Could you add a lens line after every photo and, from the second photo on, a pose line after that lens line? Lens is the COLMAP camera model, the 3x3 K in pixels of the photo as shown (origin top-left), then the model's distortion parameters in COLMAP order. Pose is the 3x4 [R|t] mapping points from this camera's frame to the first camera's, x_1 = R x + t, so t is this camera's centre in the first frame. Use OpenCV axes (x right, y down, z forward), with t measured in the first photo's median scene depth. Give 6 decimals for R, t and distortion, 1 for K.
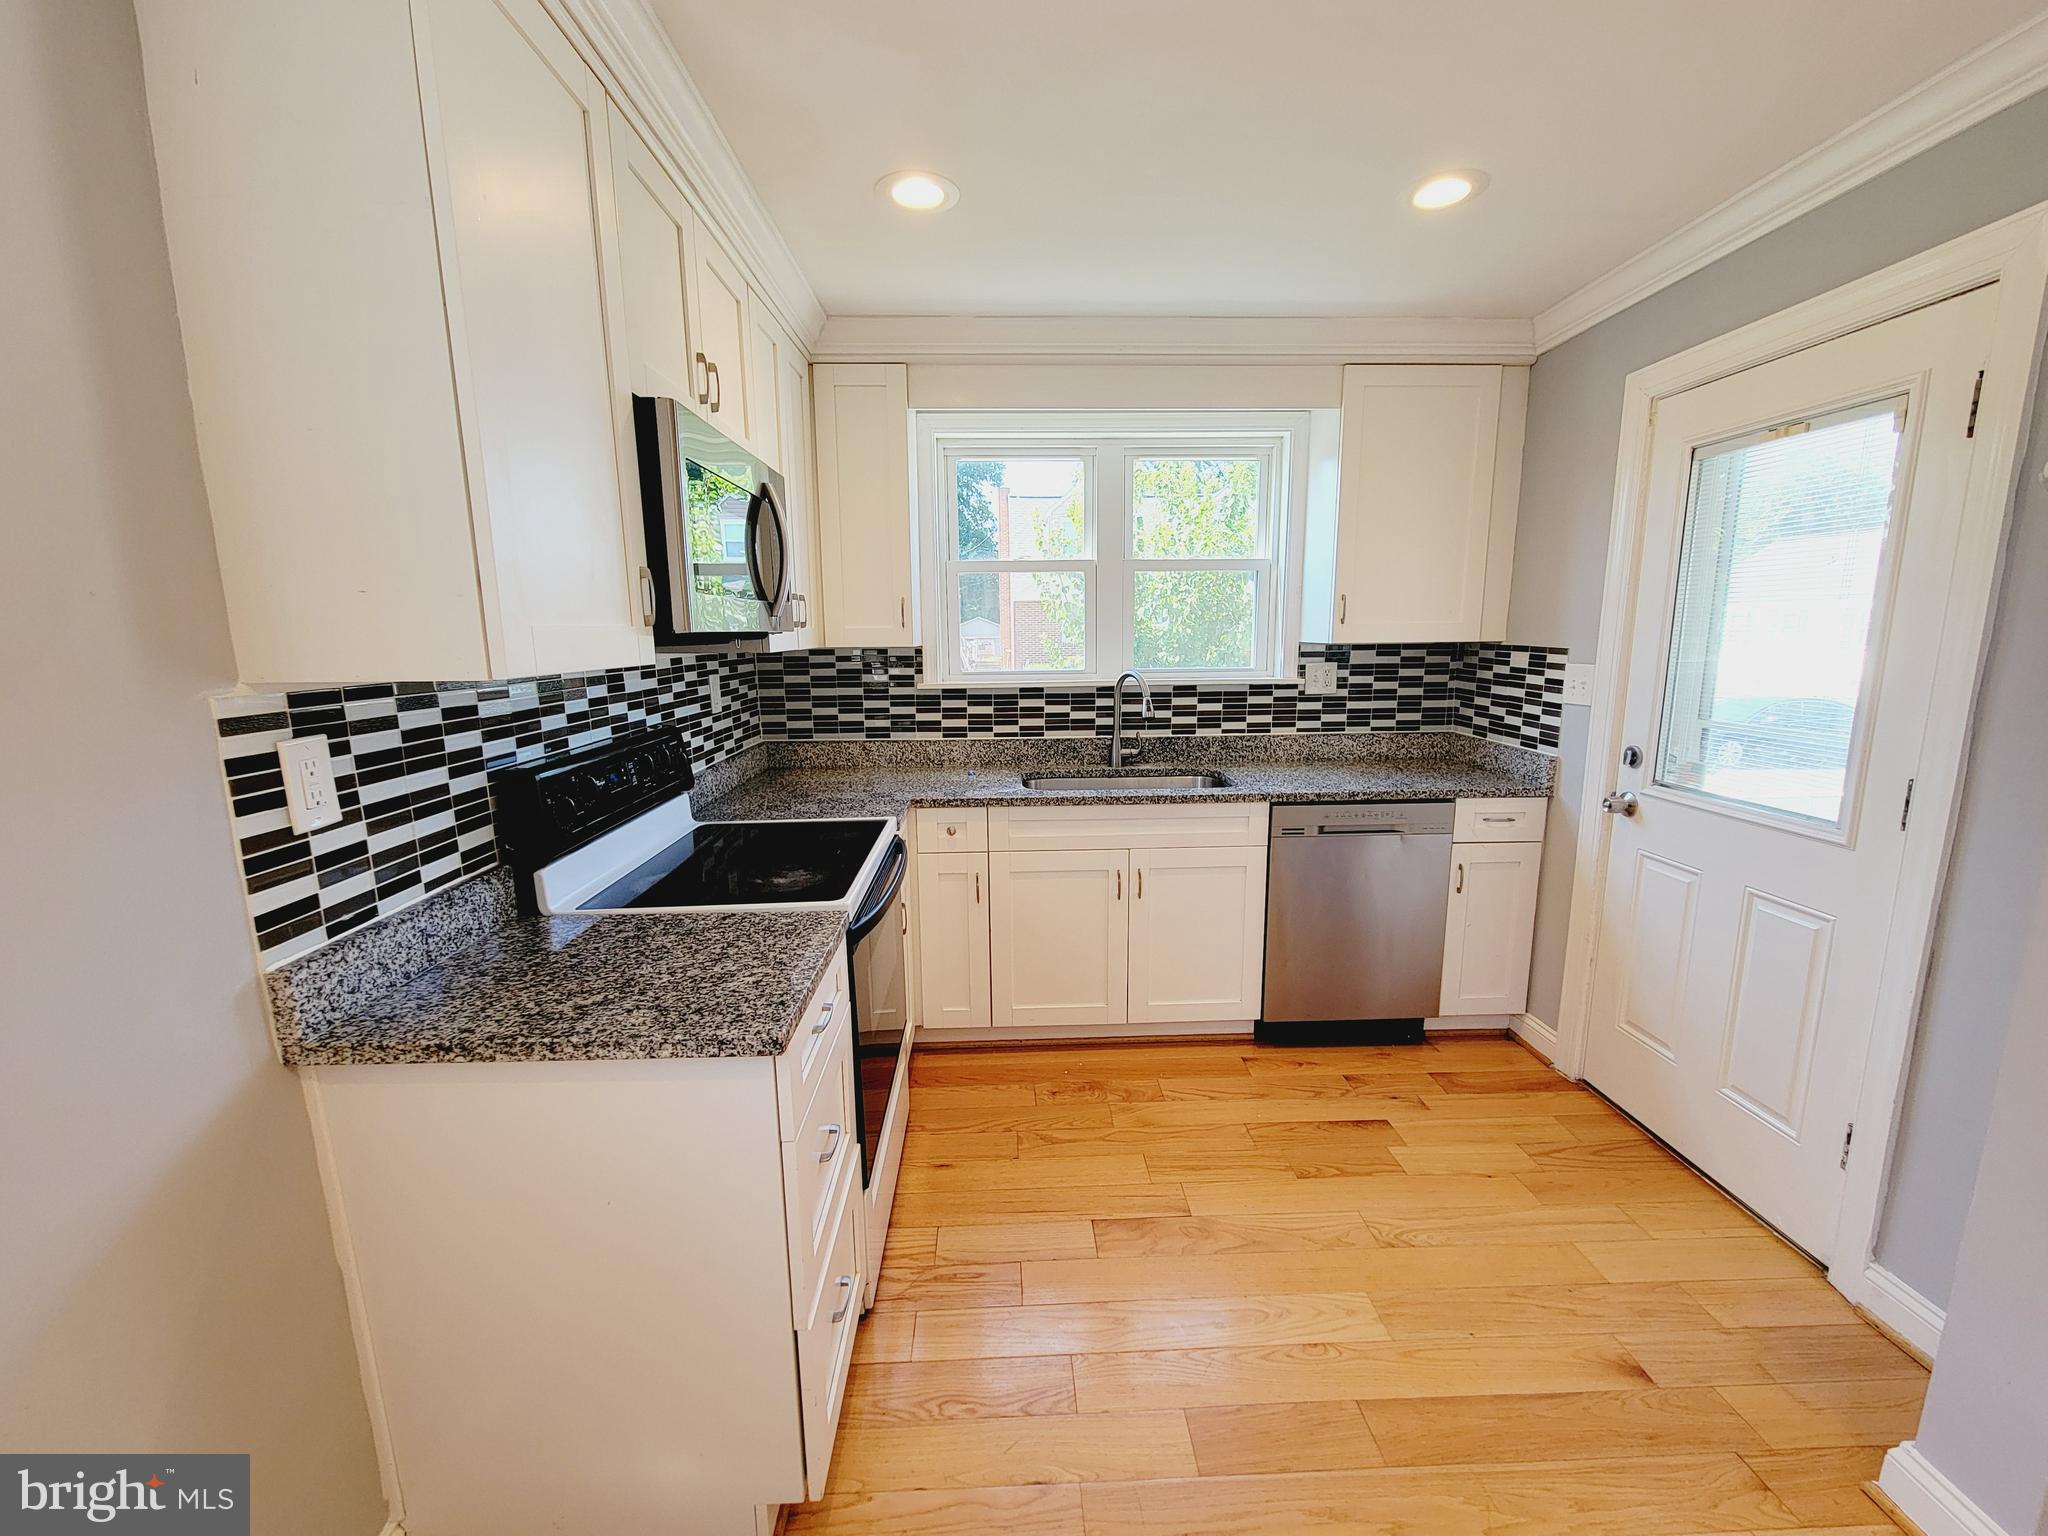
lens RADIAL K [[836.5, 0, 1027.8], [0, 836.5, 779.6], [0, 0, 1]] dist [-0.004221, 0.000440]
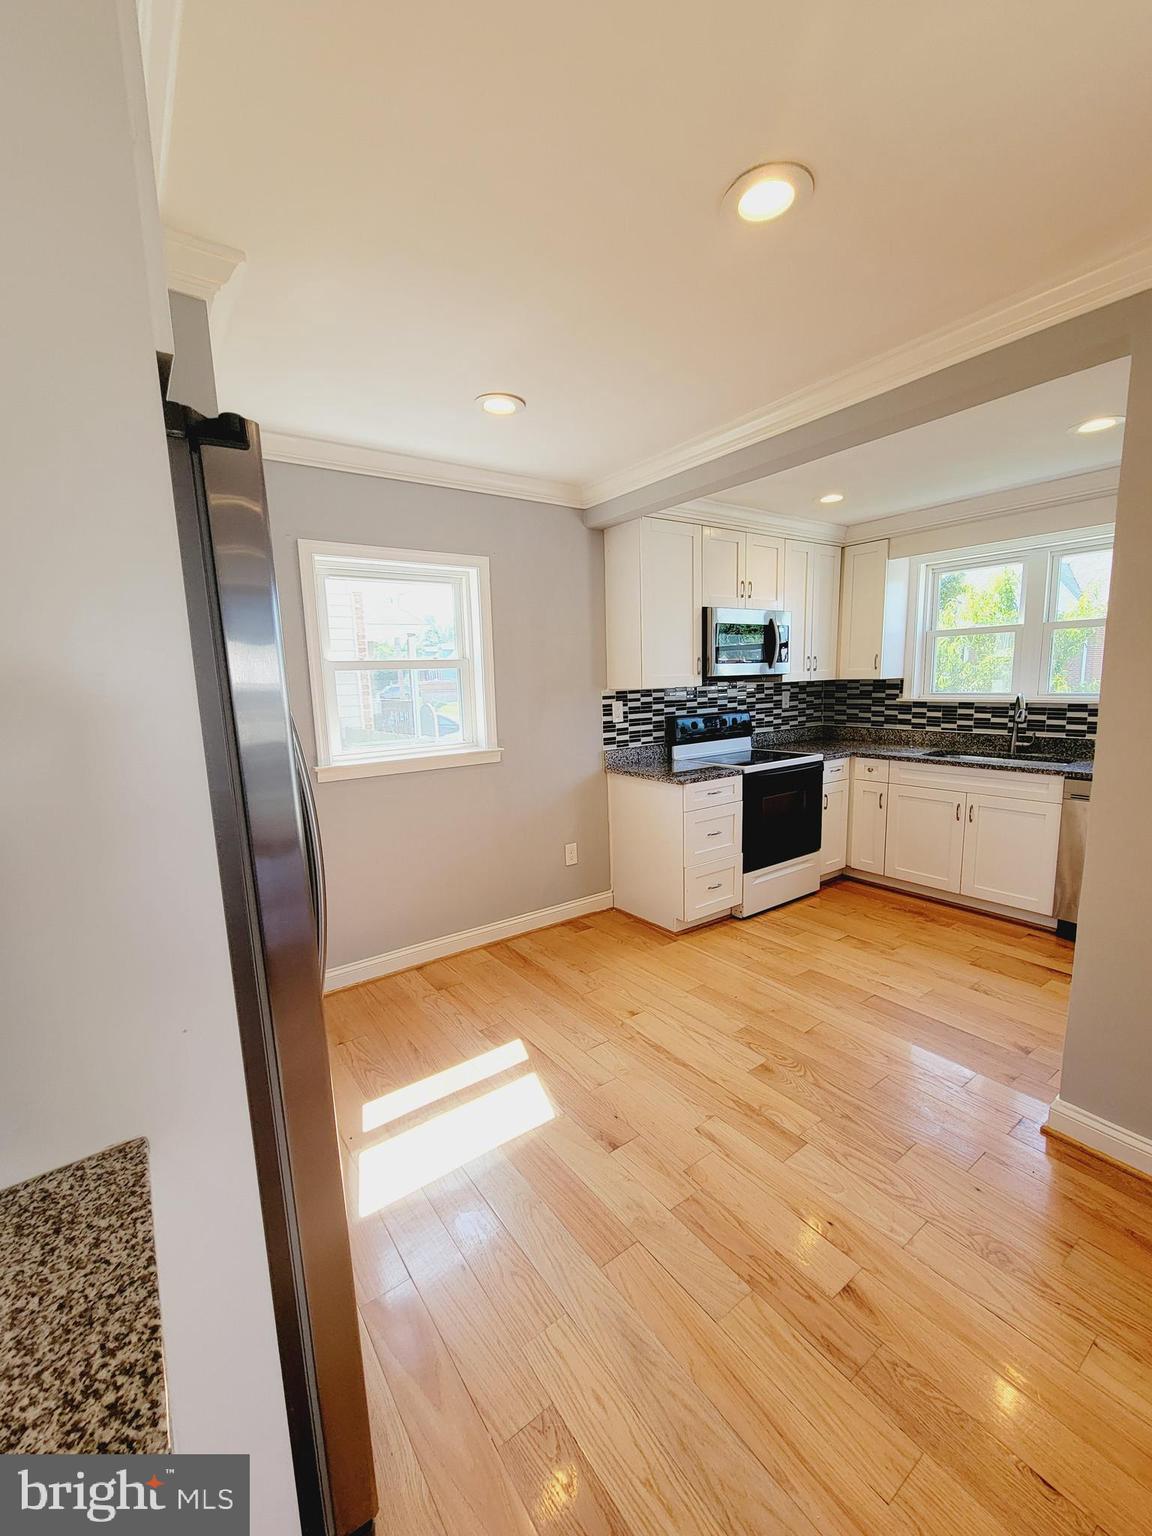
lens RADIAL K [[627.3, 0, 574.5], [0, 627.3, 771.9], [0, 0, 1]] dist [-0.004221, 0.000440]
pose [[0.551930, 0.120132, -0.825192, 0.738147], [-0.123675, 0.990417, 0.061465, 0.059139], [0.824668, 0.068131, 0.561498, -0.427053]]
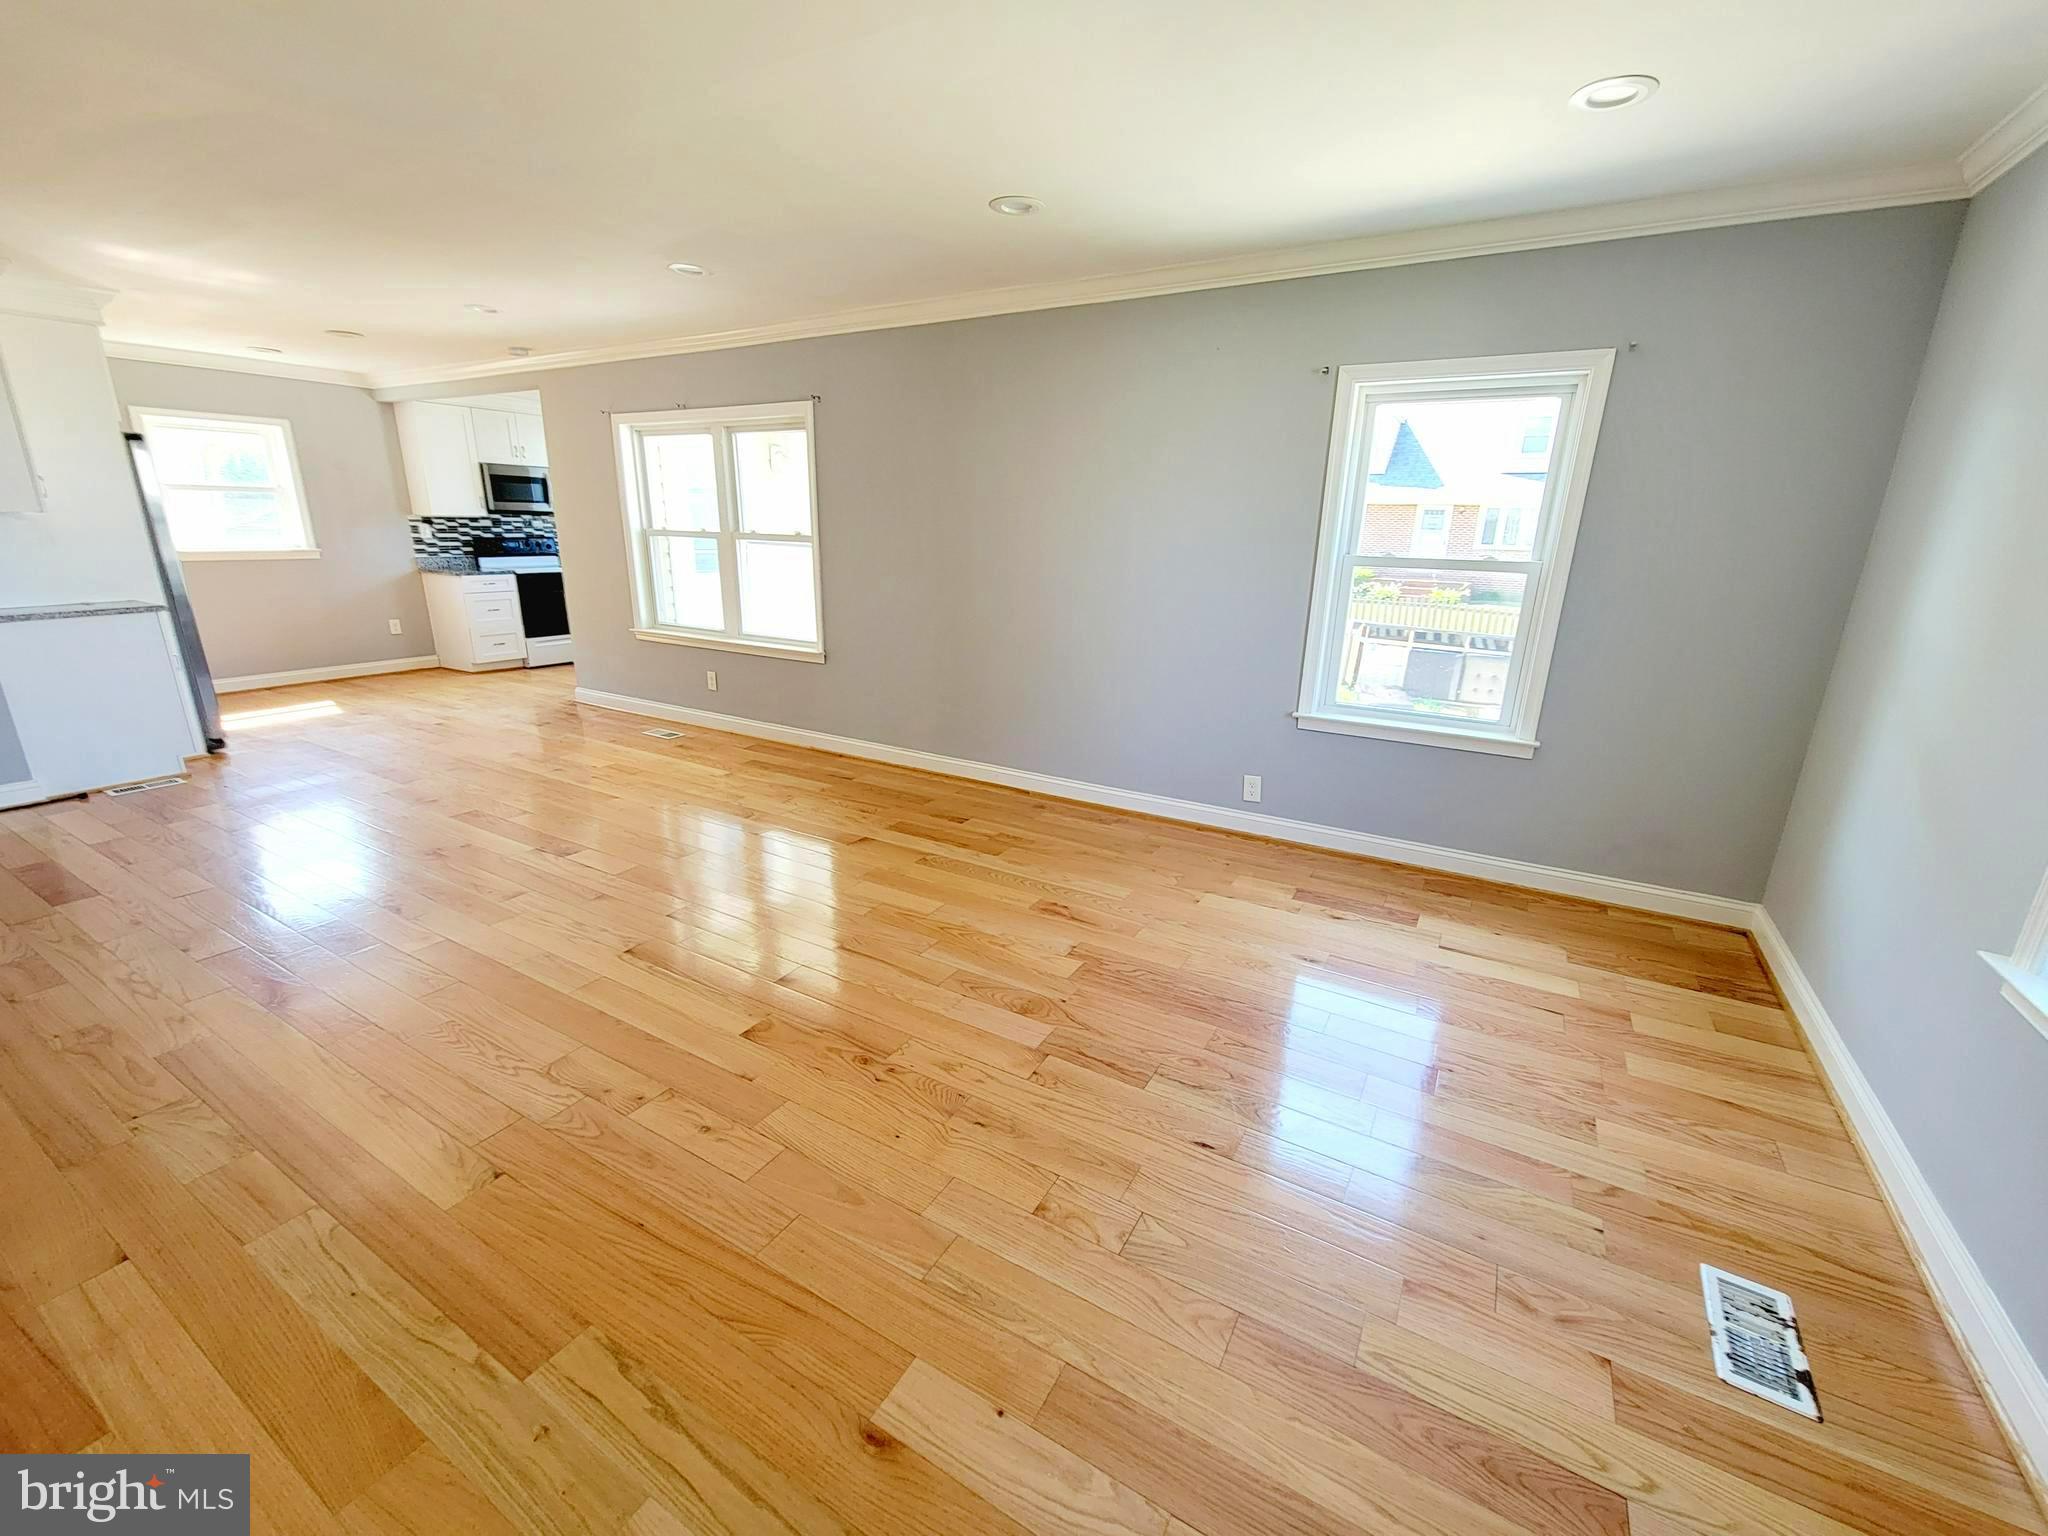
lens RADIAL K [[836.5, 0, 1026.6], [0, 836.5, 774.4], [0, 0, 1]] dist [-0.004221, 0.000440]
pose [[0.845835, 0.183608, -0.500851, 2.769084], [-0.126682, 0.981177, 0.145751, 0.133554], [0.518184, -0.059833, 0.853173, -0.925548]]
